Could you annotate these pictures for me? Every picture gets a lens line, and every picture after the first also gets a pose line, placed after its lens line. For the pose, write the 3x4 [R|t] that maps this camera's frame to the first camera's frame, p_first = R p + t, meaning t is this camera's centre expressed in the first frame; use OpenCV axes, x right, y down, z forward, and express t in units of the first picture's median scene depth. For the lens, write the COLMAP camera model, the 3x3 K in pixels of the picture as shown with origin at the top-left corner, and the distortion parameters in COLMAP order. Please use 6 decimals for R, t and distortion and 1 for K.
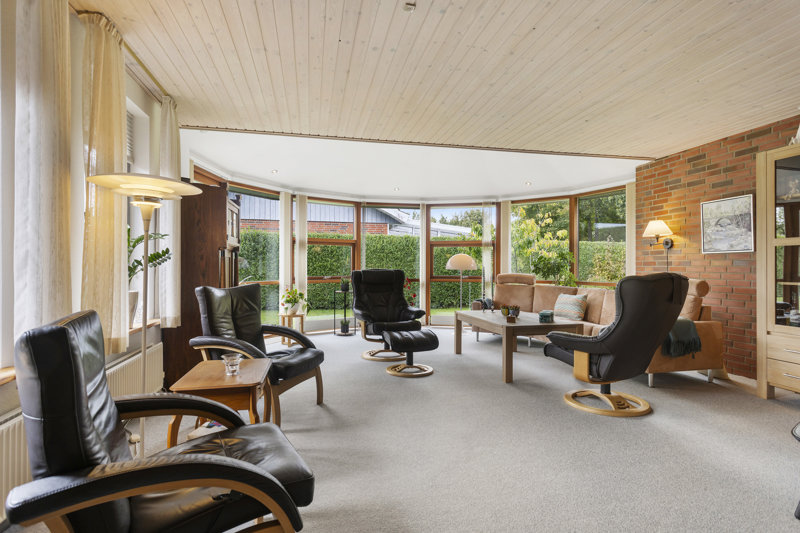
lens RADIAL K [[426.9, 0, 400.0], [0, 426.9, 266.5], [0, 0, 1]] dist [-0.006591, 0.000047]
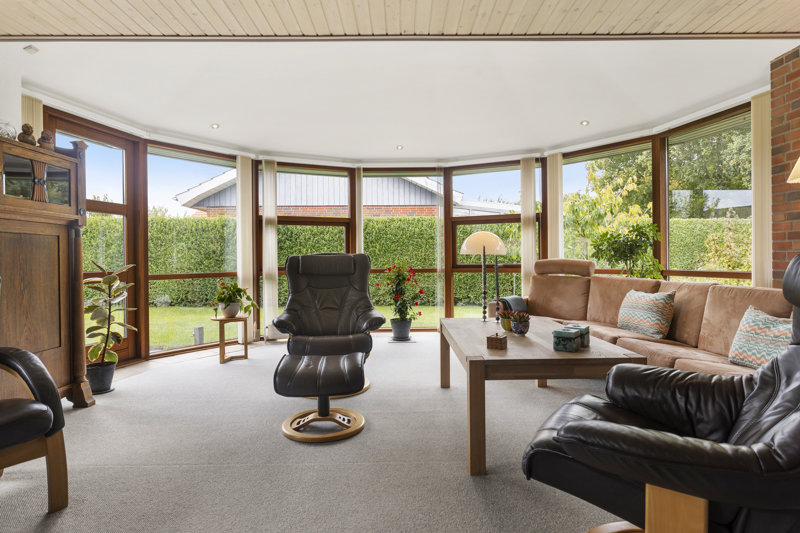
lens RADIAL K [[433.8, 0, 400.2], [0, 433.8, 260.8], [0, 0, 1]] dist [-0.004916, -0.000266]
pose [[0.978952, -0.010790, -0.203804, 0.168676], [0.011911, 0.999920, 0.004274, 0.014061], [0.203741, -0.006611, 0.979002, 0.305451]]
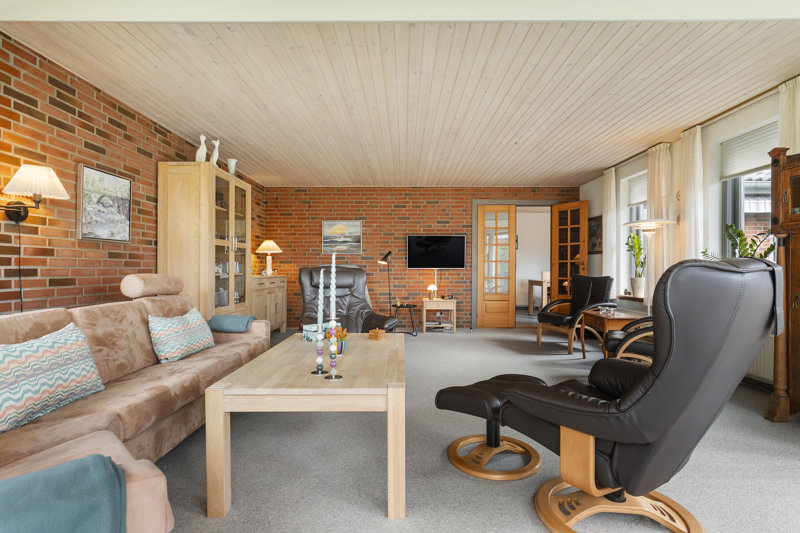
lens RADIAL K [[425.9, 0, 400.0], [0, 425.9, 266.5], [0, 0, 1]] dist [0.000796, 0.000158]
pose [[-0.979443, -0.005401, 0.201647, 0.059006], [-0.006292, 0.999973, -0.003775, 0.008676], [-0.201621, -0.004966, -0.979451, 1.131110]]
